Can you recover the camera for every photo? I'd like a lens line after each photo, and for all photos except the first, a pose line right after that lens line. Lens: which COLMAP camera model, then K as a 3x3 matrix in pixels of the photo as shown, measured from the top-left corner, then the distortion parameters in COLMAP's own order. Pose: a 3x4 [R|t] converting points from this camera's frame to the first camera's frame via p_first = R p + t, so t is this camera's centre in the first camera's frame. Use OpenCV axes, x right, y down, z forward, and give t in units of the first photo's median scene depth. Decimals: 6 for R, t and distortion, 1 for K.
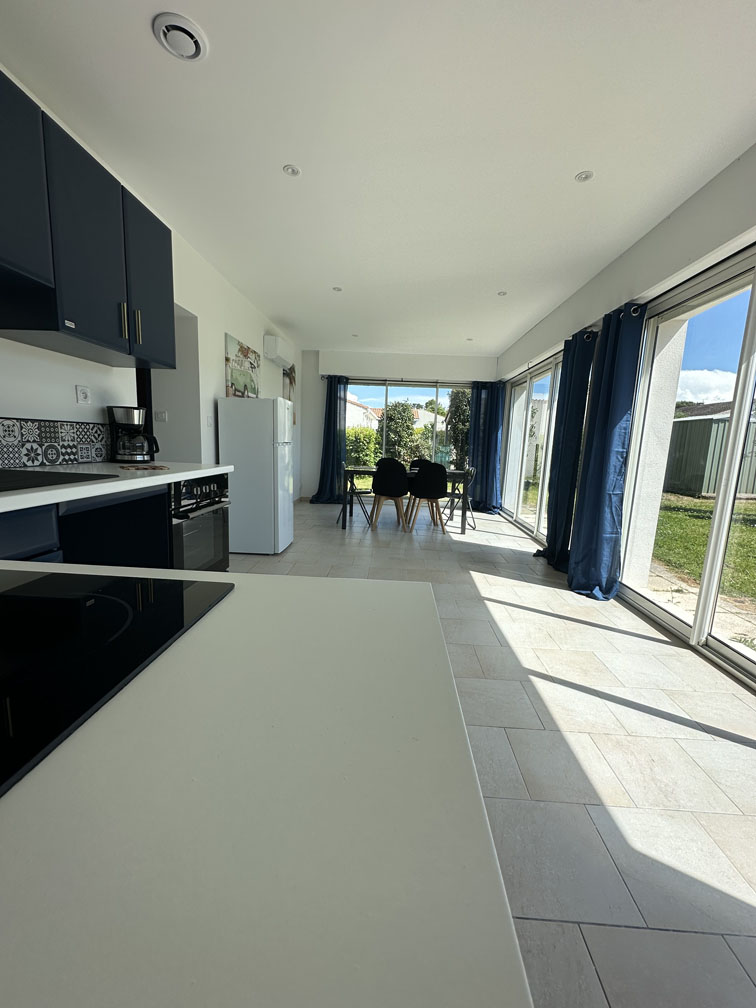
lens RADIAL K [[401.1, 0, 378.0], [0, 401.1, 504.0], [0, 0, 1]] dist [-0.000673, -0.000031]
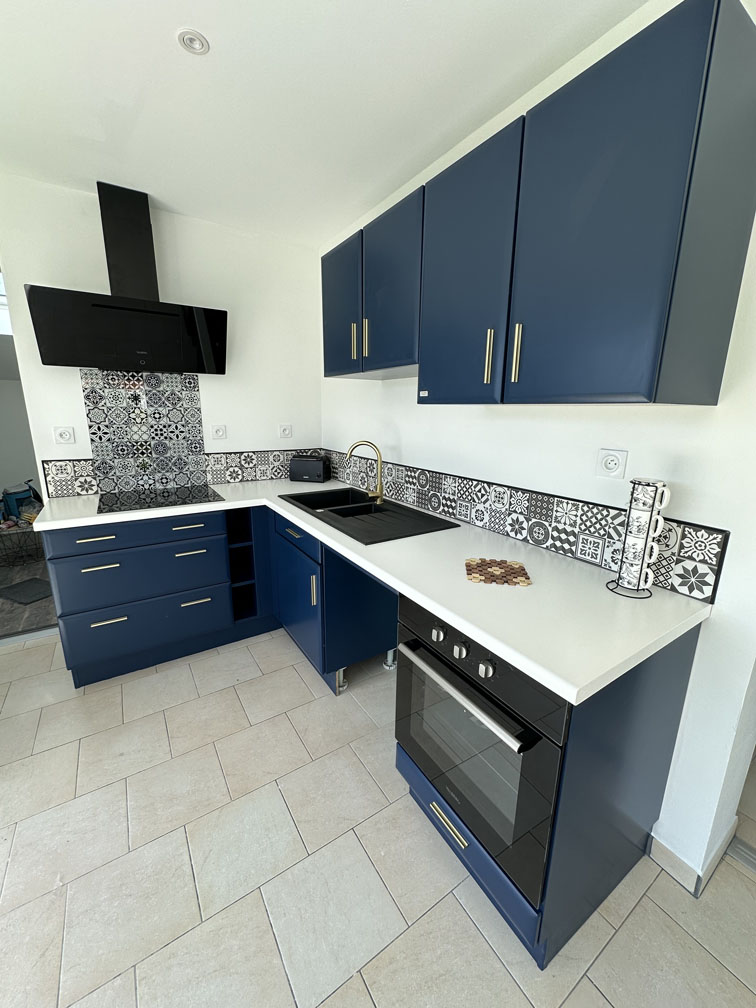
lens RADIAL K [[401.1, 0, 378.0], [0, 401.1, 504.0], [0, 0, 1]] dist [-0.000673, -0.000031]
pose [[-0.812416, 0.084199, -0.576967, -0.082684], [-0.135523, 0.935152, 0.327297, -0.405931], [0.567110, 0.344094, -0.748322, 1.415876]]
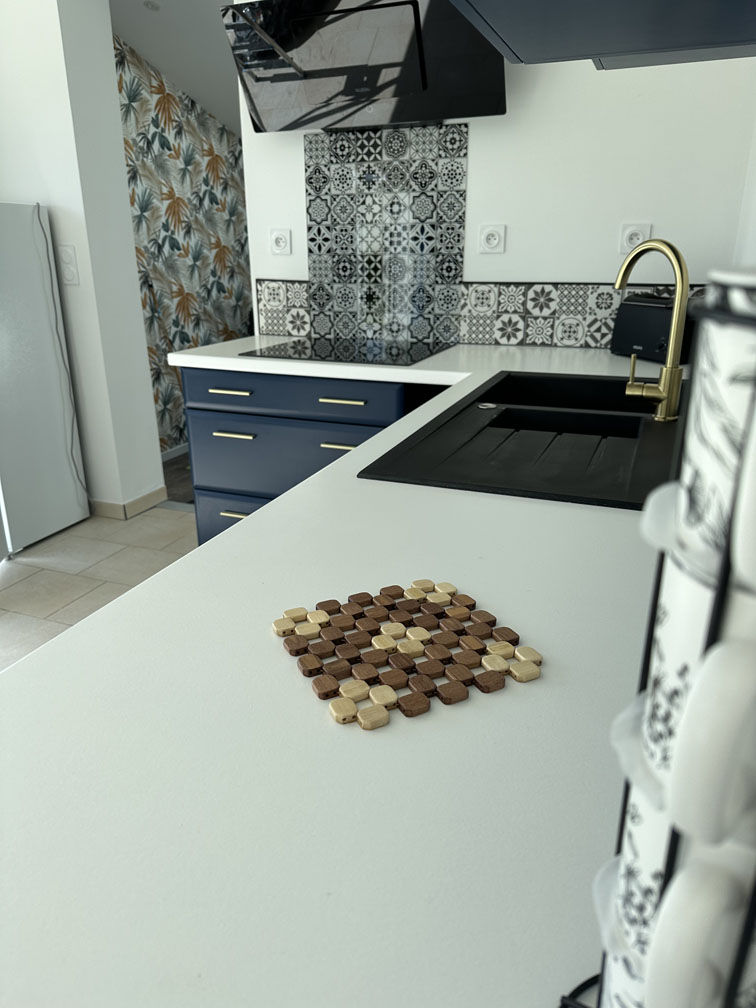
lens RADIAL K [[714.6, 0, 378.0], [0, 714.6, 504.0], [0, 0, 1]] dist [0.142715, -0.352694]
pose [[-0.938726, -0.146806, 0.311835, -0.745627], [0.022642, 0.876530, 0.480814, -0.316966], [-0.343919, 0.458413, -0.819498, 1.303390]]
